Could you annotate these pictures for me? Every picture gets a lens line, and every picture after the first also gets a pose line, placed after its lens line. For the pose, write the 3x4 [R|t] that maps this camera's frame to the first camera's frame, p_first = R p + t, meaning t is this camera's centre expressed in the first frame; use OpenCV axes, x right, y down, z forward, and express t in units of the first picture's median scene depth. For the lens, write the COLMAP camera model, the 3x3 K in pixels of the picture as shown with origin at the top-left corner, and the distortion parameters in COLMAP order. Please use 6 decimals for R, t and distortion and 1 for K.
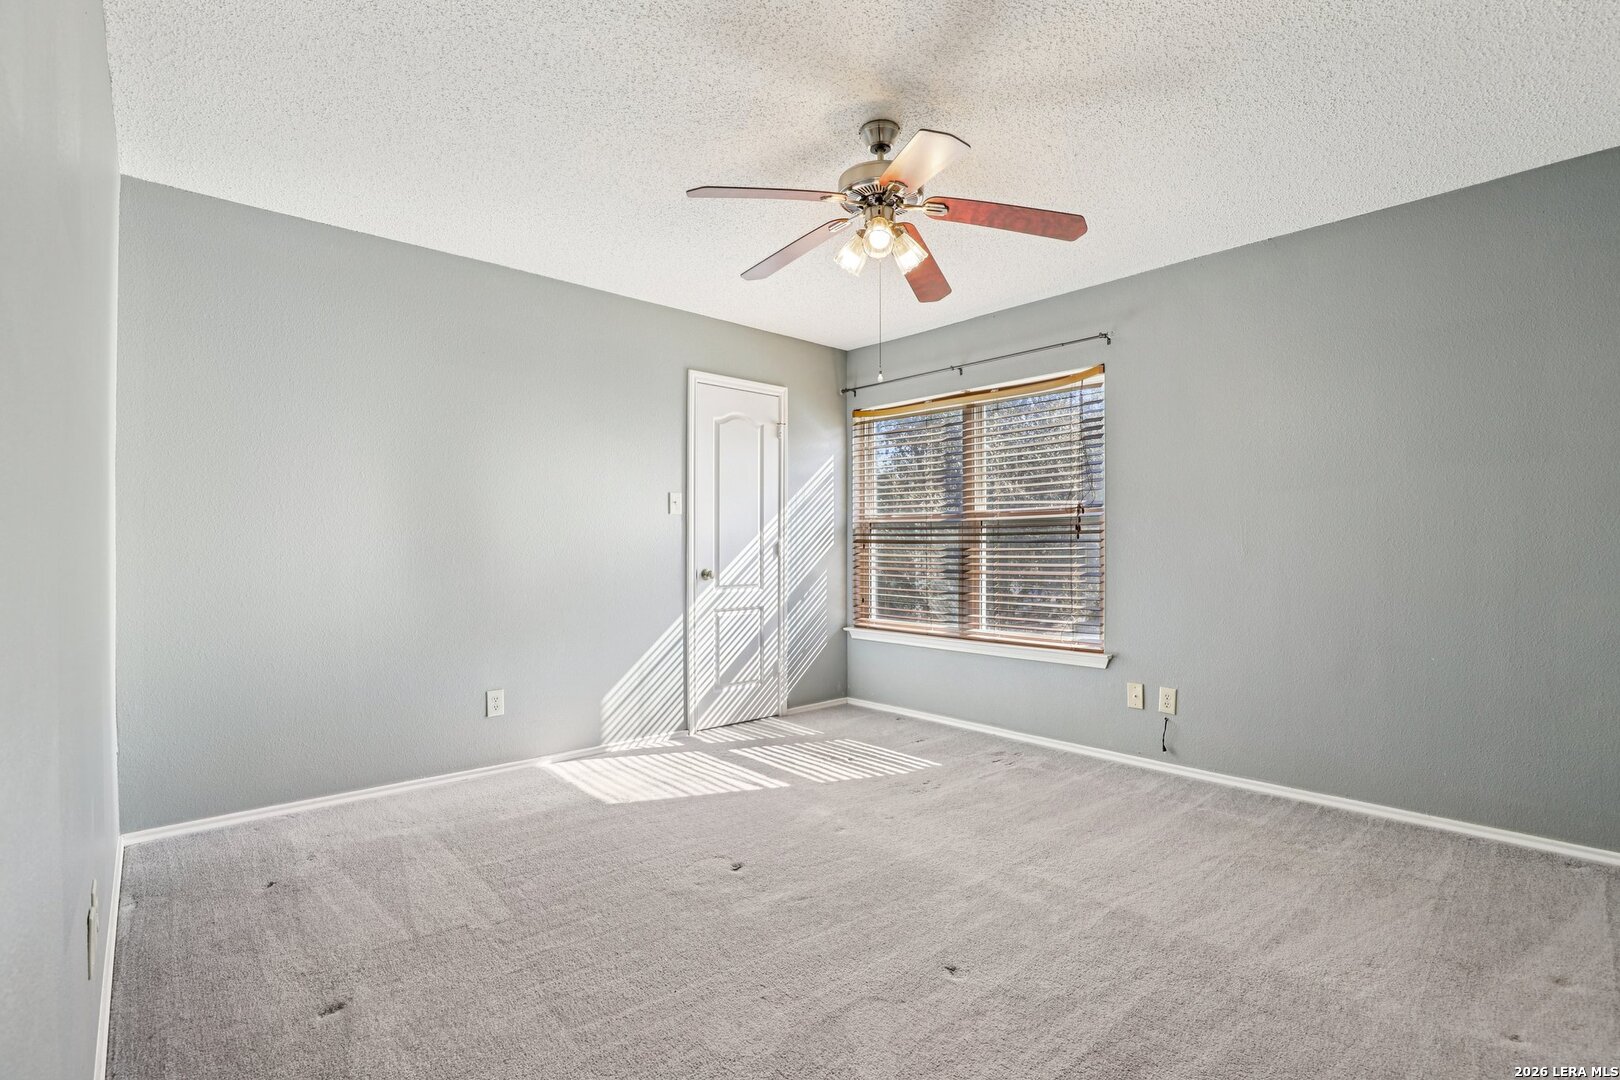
lens RADIAL K [[744.3, 0, 823.4], [0, 744.3, 539.6], [0, 0, 1]] dist [-0.024450, 0.000783]
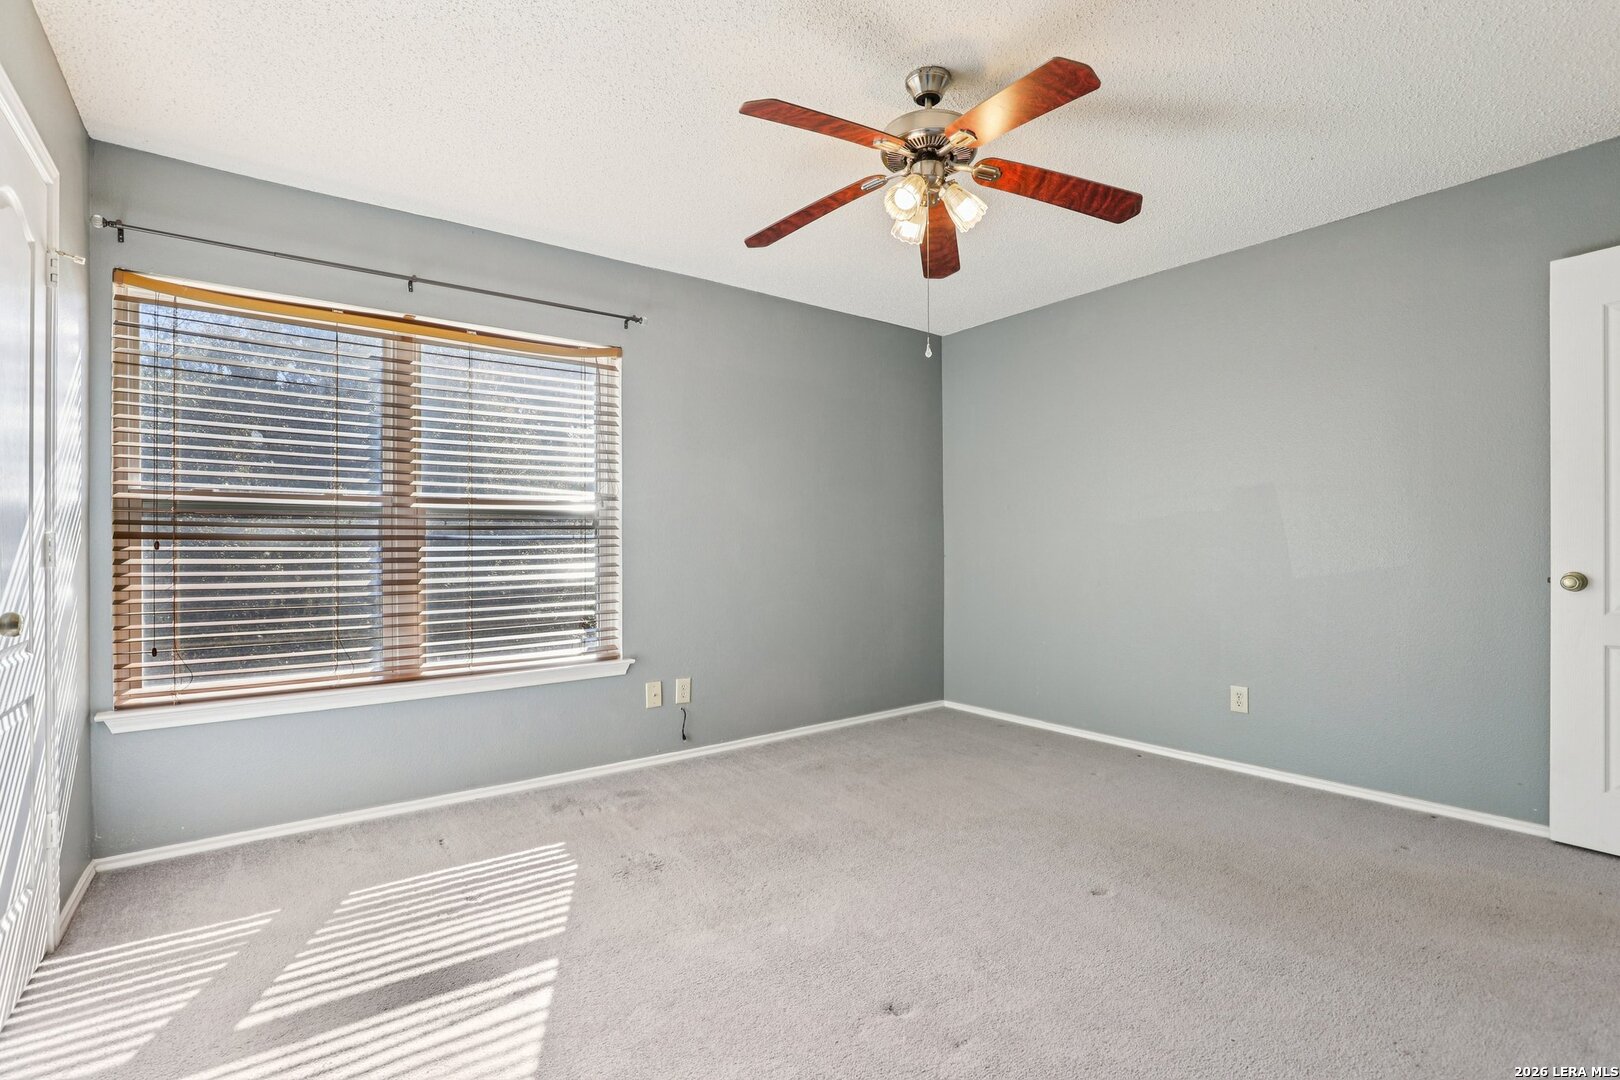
lens RADIAL K [[744.3, 0, 823.4], [0, 744.3, 539.6], [0, 0, 1]] dist [-0.024450, 0.000783]
pose [[0.093751, 0.010326, 0.995542, -0.541388], [0.001098, 0.999945, -0.010475, 0.015145], [-0.995595, 0.002075, 0.093735, 0.681229]]
